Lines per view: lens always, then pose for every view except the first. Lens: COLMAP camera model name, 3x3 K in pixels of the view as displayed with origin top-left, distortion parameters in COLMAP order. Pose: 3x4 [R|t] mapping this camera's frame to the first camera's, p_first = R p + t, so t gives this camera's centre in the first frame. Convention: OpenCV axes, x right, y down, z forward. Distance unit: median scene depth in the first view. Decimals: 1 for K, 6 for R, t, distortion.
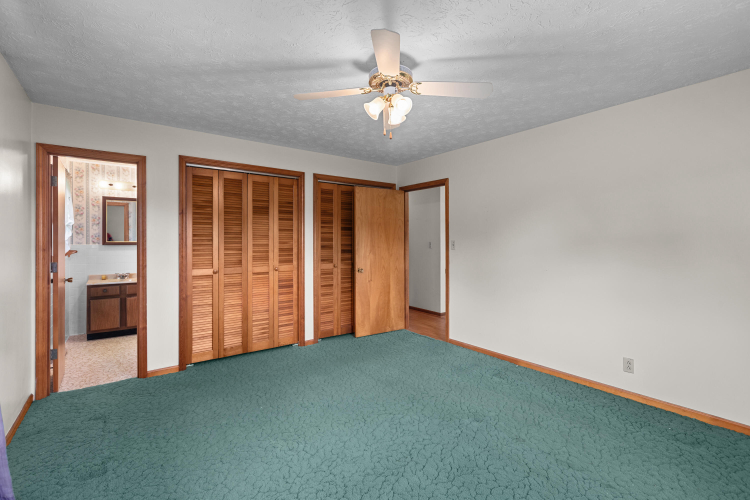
lens RADIAL K [[337.1, 0, 378.2], [0, 337.1, 253.0], [0, 0, 1]] dist [0.000397, -0.000200]
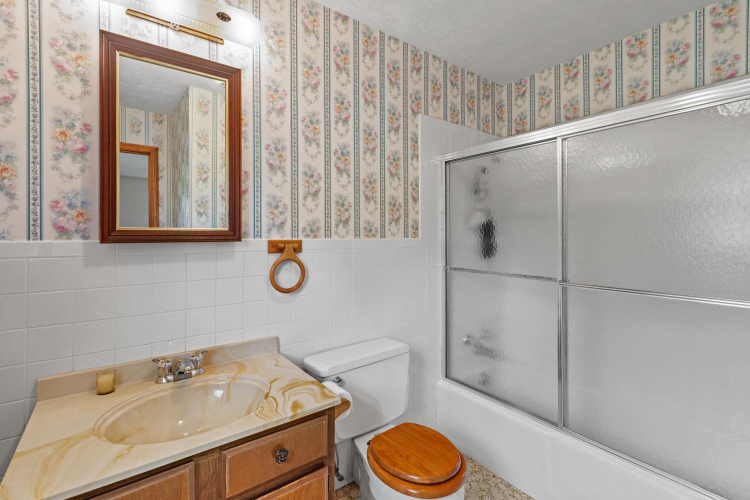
lens RADIAL K [[337.1, 0, 373.0], [0, 337.1, 245.7], [0, 0, 1]] dist [0.000397, -0.000200]
pose [[0.999510, 0.002472, -0.031211, -0.624779], [-0.002380, 0.999993, 0.002985, -0.022698], [0.031218, -0.002910, 0.999508, 0.776350]]
